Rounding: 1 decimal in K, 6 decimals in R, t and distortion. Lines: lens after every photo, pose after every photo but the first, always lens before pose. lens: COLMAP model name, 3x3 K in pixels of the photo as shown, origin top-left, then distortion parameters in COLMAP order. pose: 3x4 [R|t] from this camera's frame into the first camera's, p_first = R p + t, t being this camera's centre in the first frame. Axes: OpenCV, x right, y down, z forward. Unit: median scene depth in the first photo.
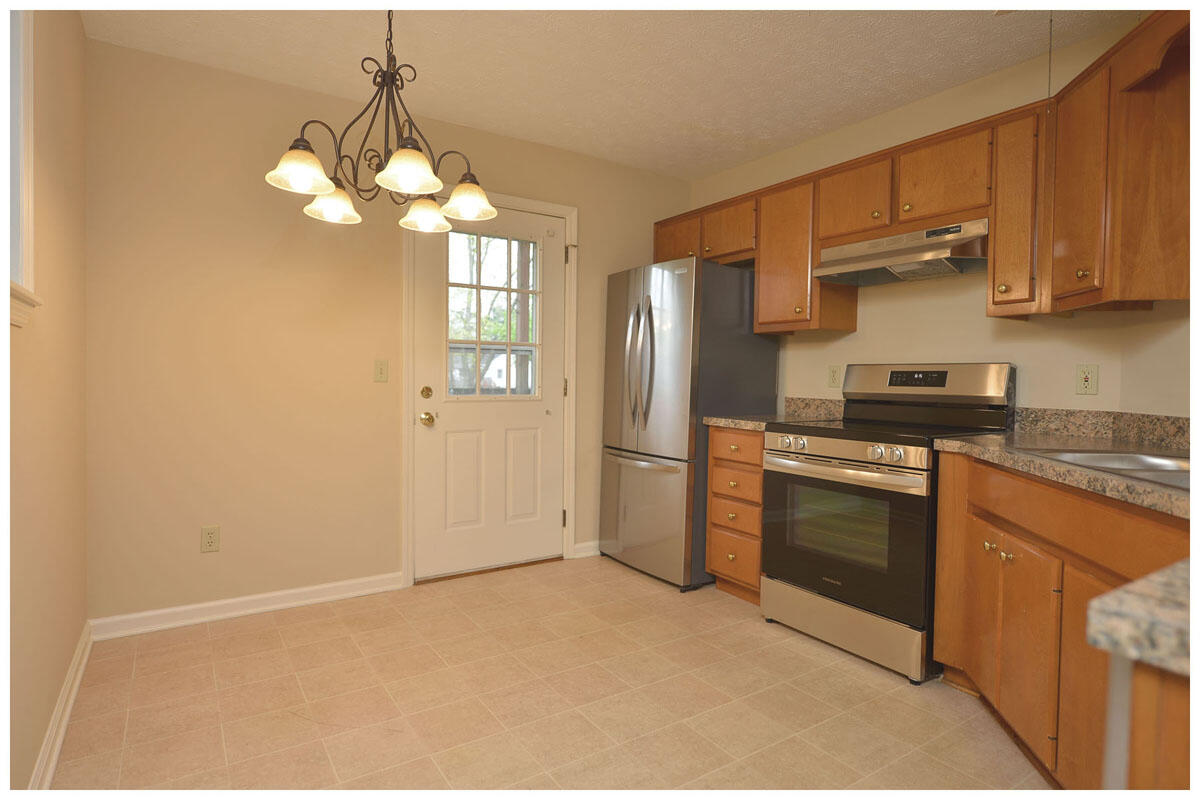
lens RADIAL K [[625.8, 0, 600.0], [0, 625.8, 400.0], [0, 0, 1]] dist [0.002932, 0.000594]
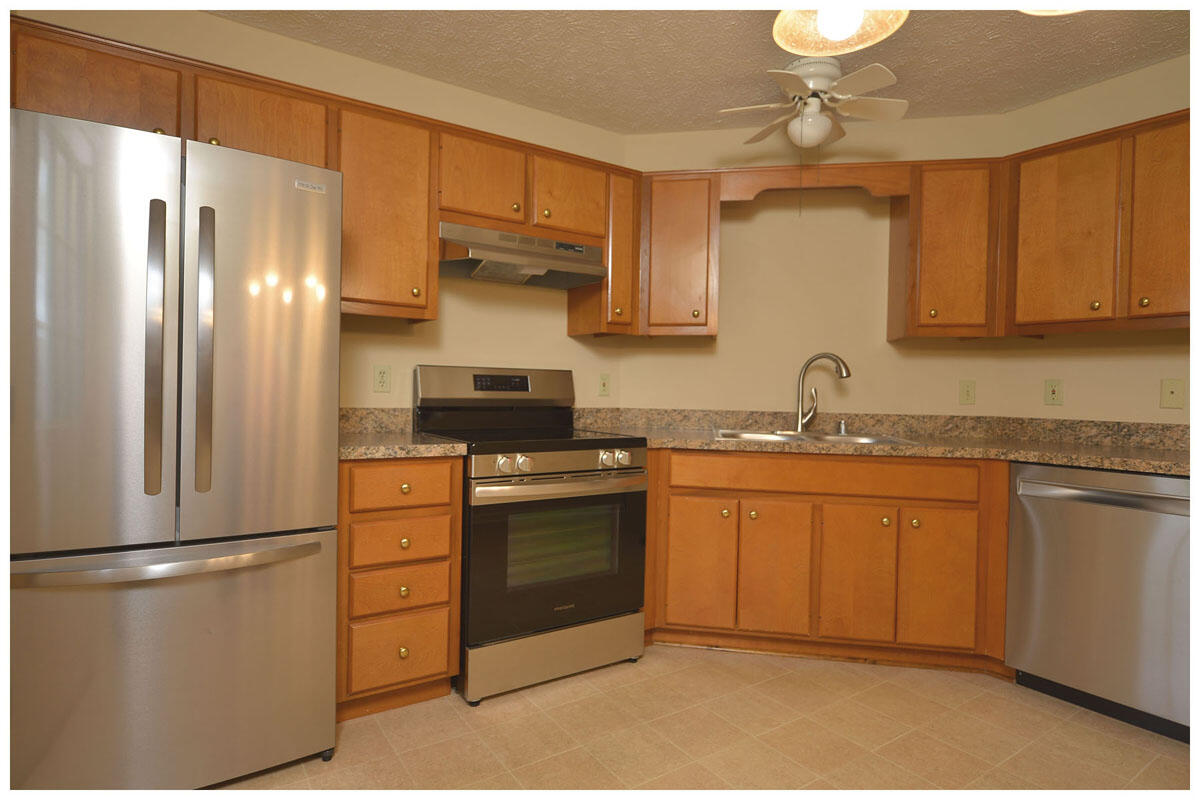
lens RADIAL K [[625.8, 0, 600.0], [0, 625.8, 400.0], [0, 0, 1]] dist [0.002932, 0.000594]
pose [[0.017618, -0.031771, 0.999340, -0.479186], [0.017598, 0.999350, 0.031461, -0.036087], [-0.999690, 0.017032, 0.018166, 0.840116]]
